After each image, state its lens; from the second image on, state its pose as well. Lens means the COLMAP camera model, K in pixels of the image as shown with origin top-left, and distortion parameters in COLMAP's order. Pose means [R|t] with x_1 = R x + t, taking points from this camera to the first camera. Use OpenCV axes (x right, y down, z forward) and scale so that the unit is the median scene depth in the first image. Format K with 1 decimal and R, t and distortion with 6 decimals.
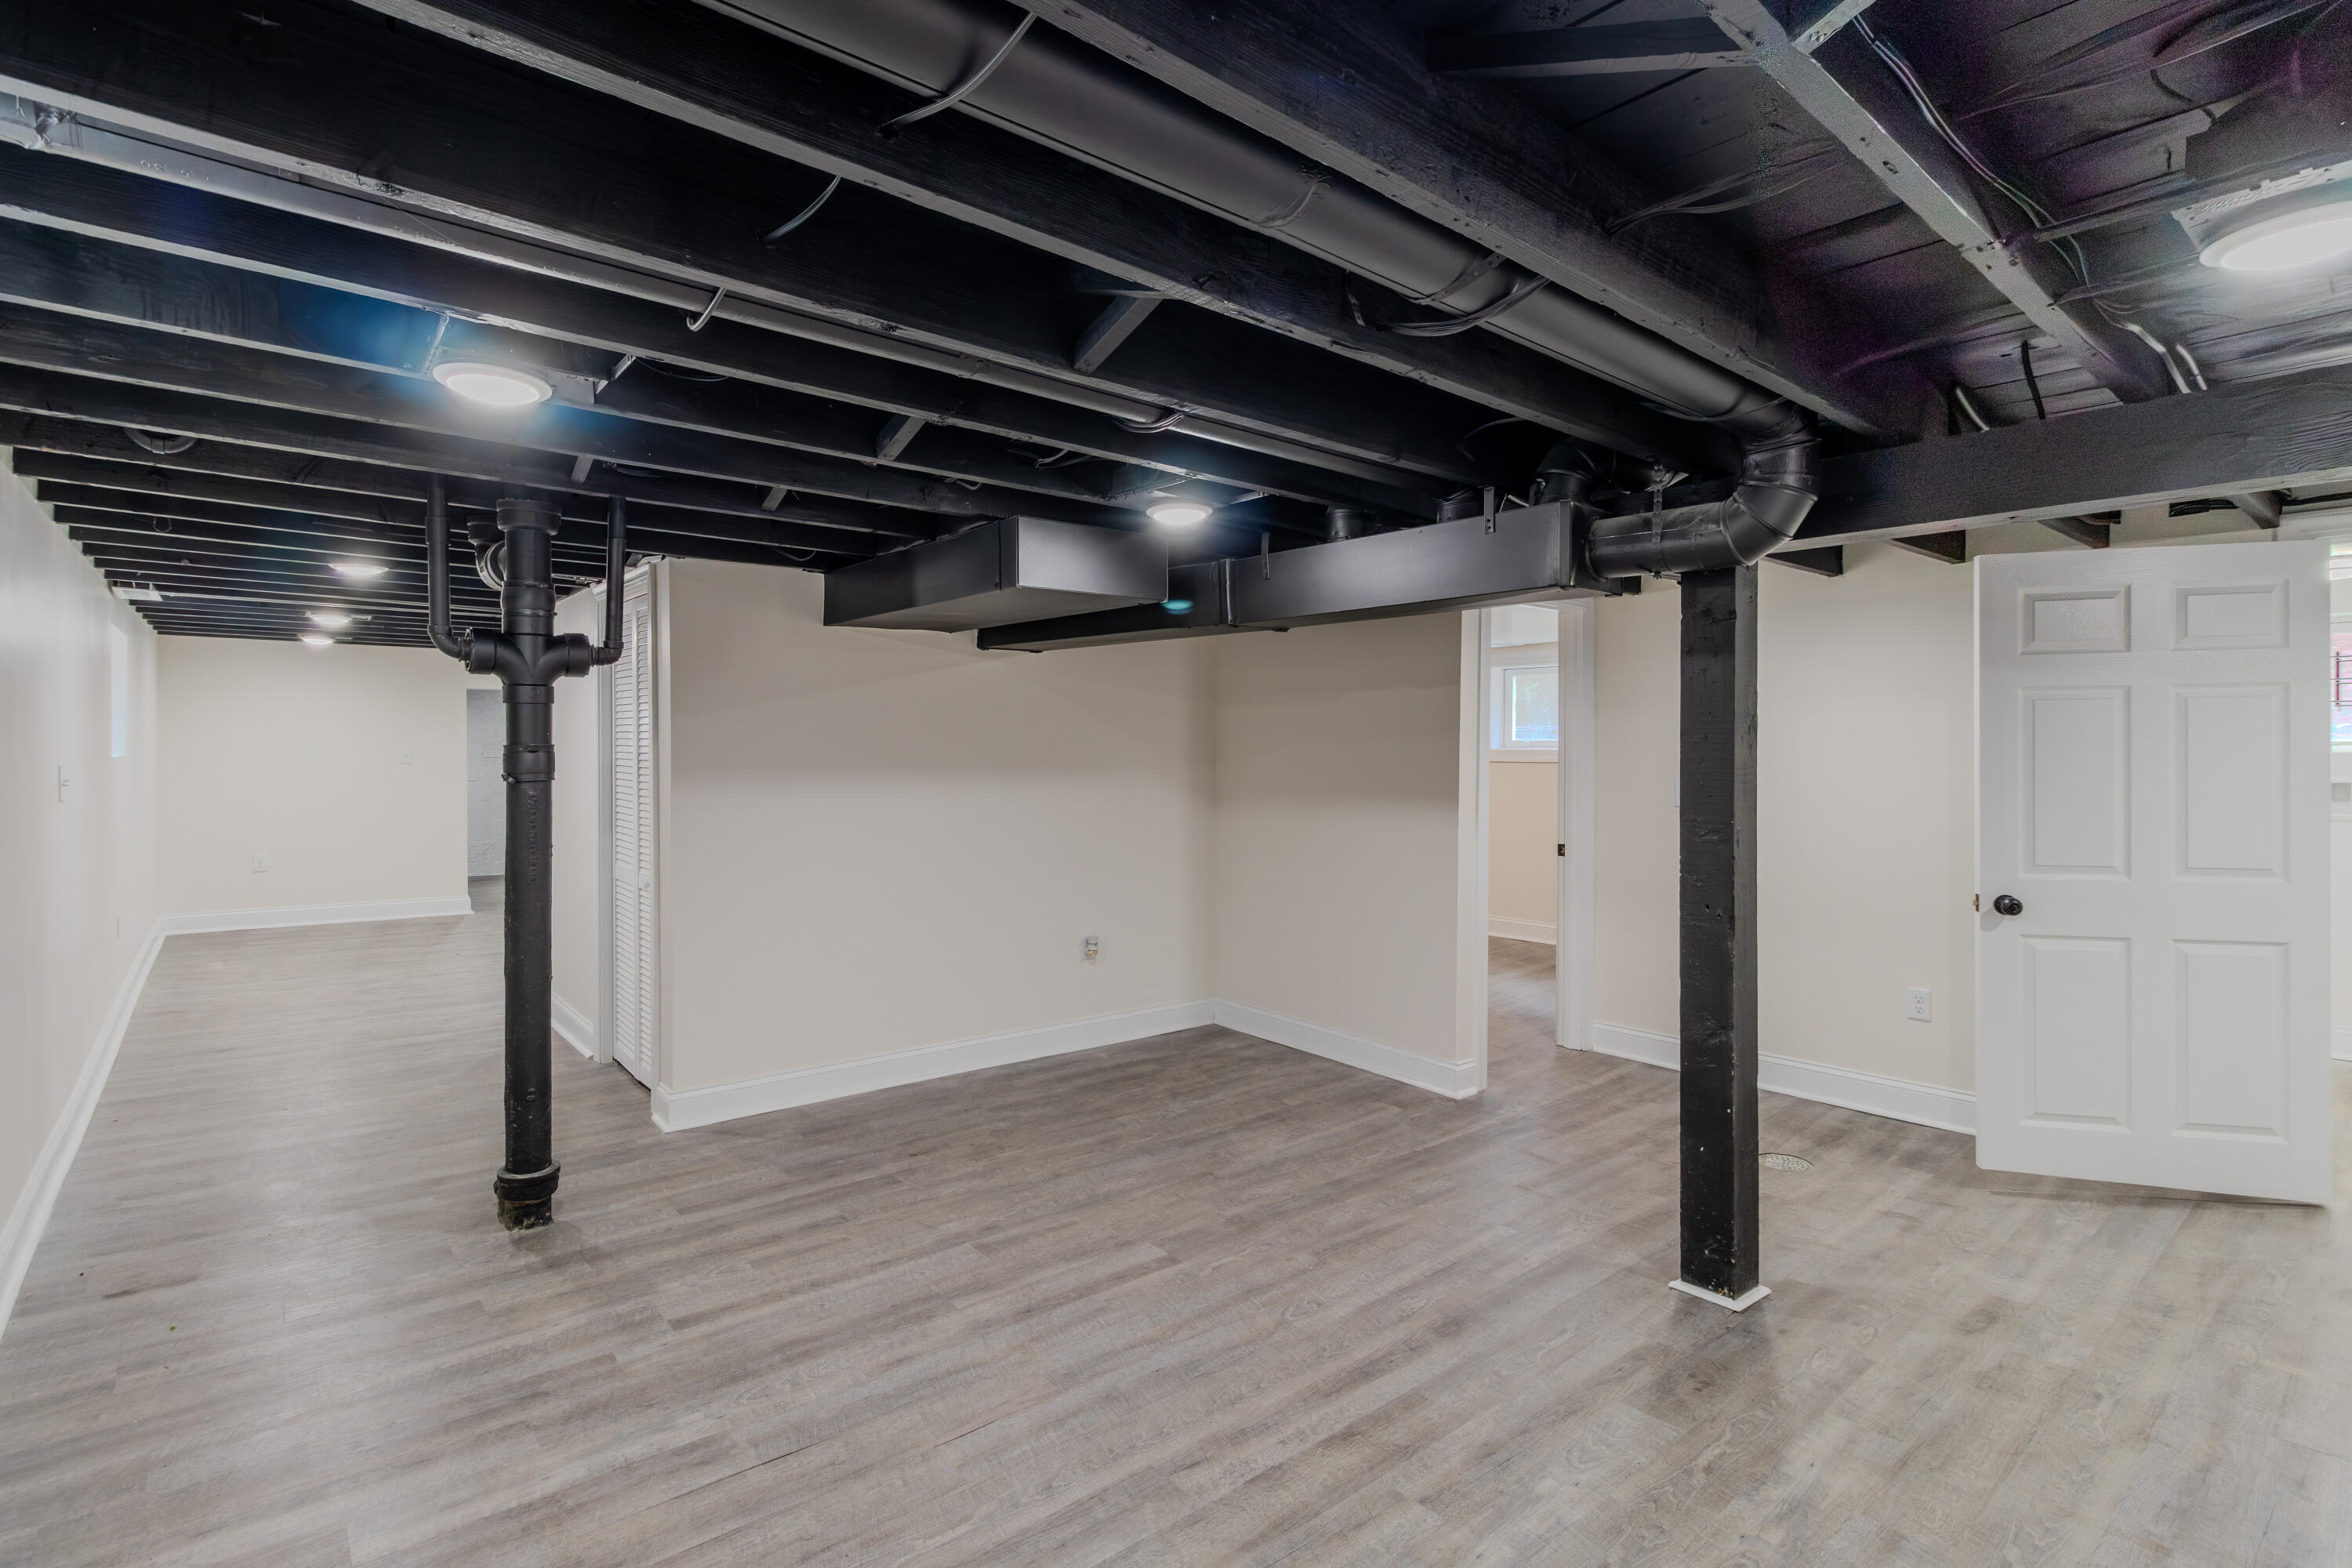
lens RADIAL K [[1106.5, 0, 1172.0], [0, 1106.5, 766.8], [0, 0, 1]] dist [-0.001257, 0.000076]
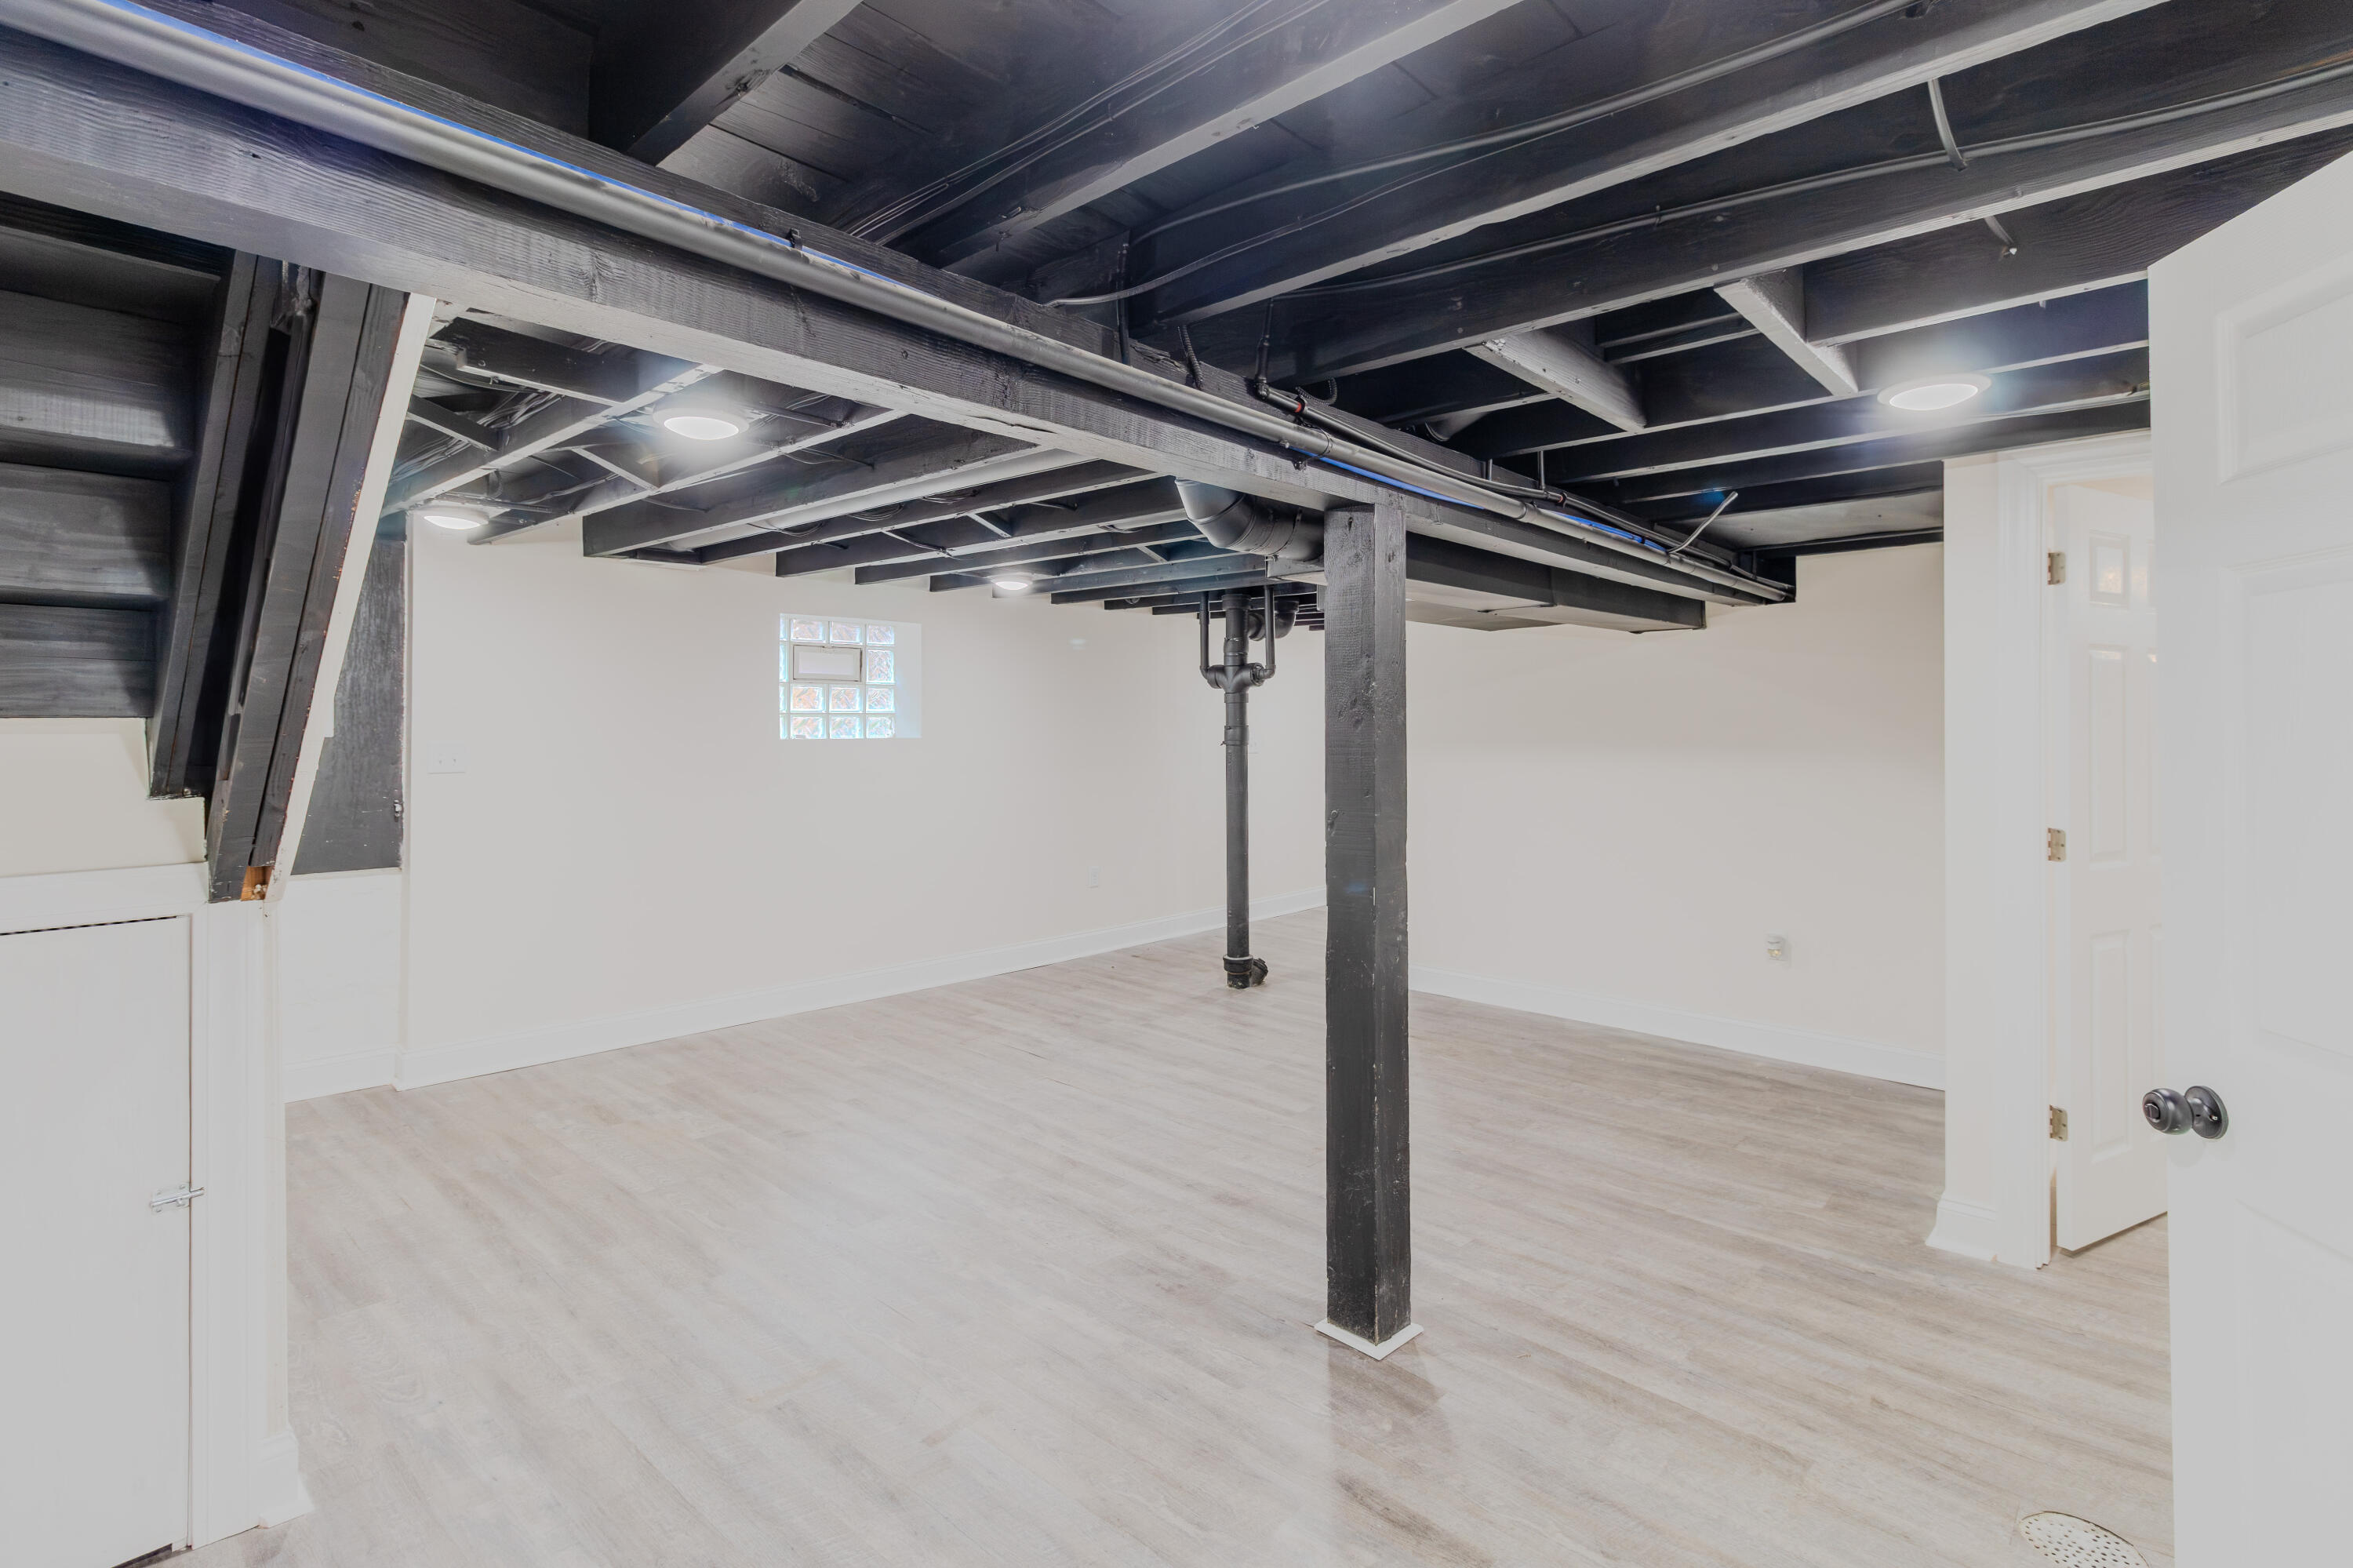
lens RADIAL K [[1119.8, 0, 1213.1], [0, 1119.8, 727.2], [0, 0, 1]] dist [0.001739, 0.000119]
pose [[0.161678, -0.000816, -0.986843, 1.230959], [-0.014619, 0.999888, -0.003222, -0.009286], [0.986735, 0.014947, 0.161648, 0.648235]]
